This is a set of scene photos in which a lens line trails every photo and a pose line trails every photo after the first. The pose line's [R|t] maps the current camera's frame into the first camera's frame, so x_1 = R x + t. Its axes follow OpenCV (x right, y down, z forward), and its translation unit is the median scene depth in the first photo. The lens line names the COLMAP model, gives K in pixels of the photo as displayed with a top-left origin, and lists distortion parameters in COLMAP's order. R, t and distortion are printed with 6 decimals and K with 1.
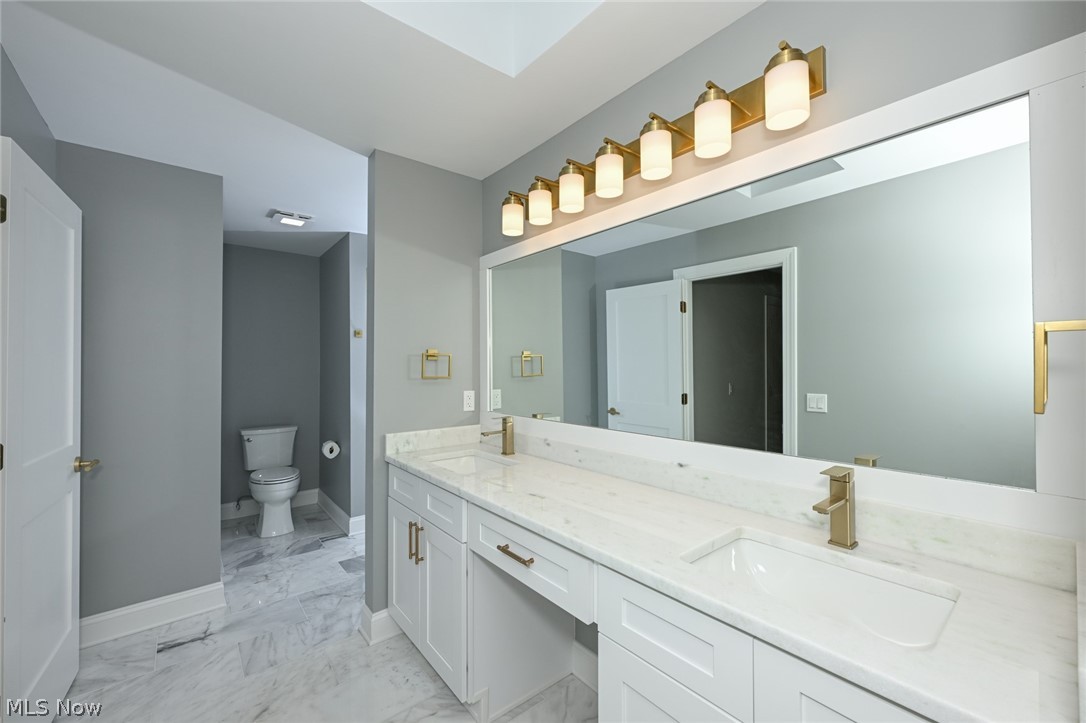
lens RADIAL K [[434.8, 0, 542.6], [0, 434.8, 363.1], [0, 0, 1]] dist [-0.002621, 0.000355]
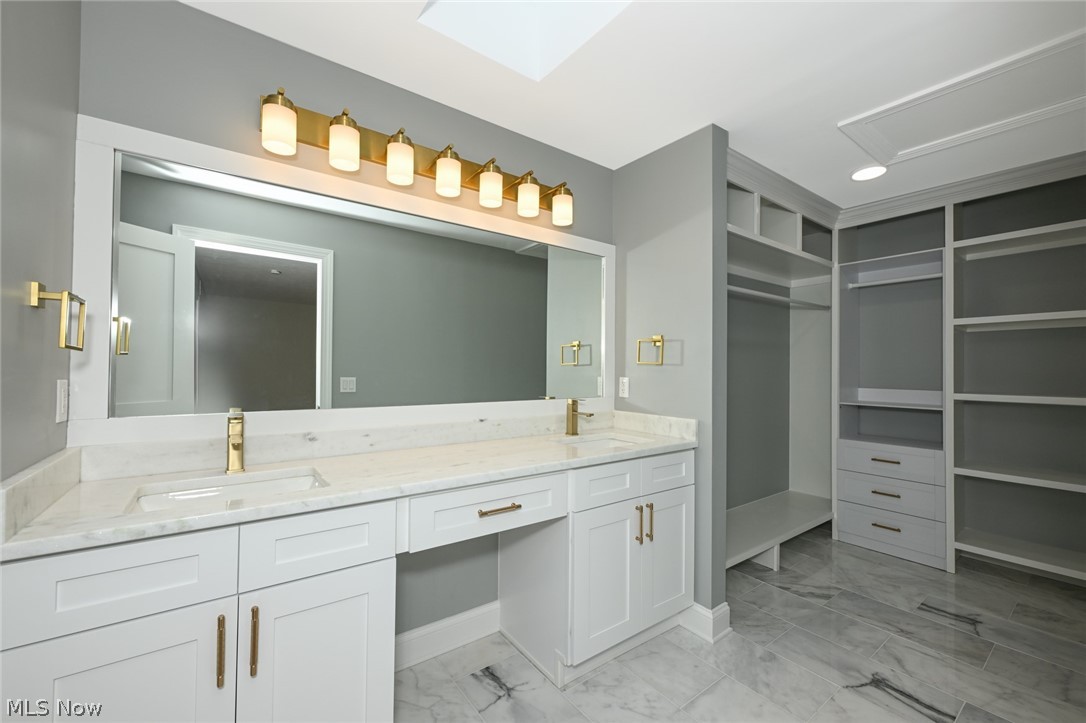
lens RADIAL K [[434.8, 0, 542.4], [0, 434.8, 363.8], [0, 0, 1]] dist [-0.002621, 0.000355]
pose [[0.051197, 0.012947, 0.998605, -0.824297], [-0.017221, 0.999779, -0.012079, 0.057712], [-0.998540, -0.016578, 0.051409, 0.595968]]
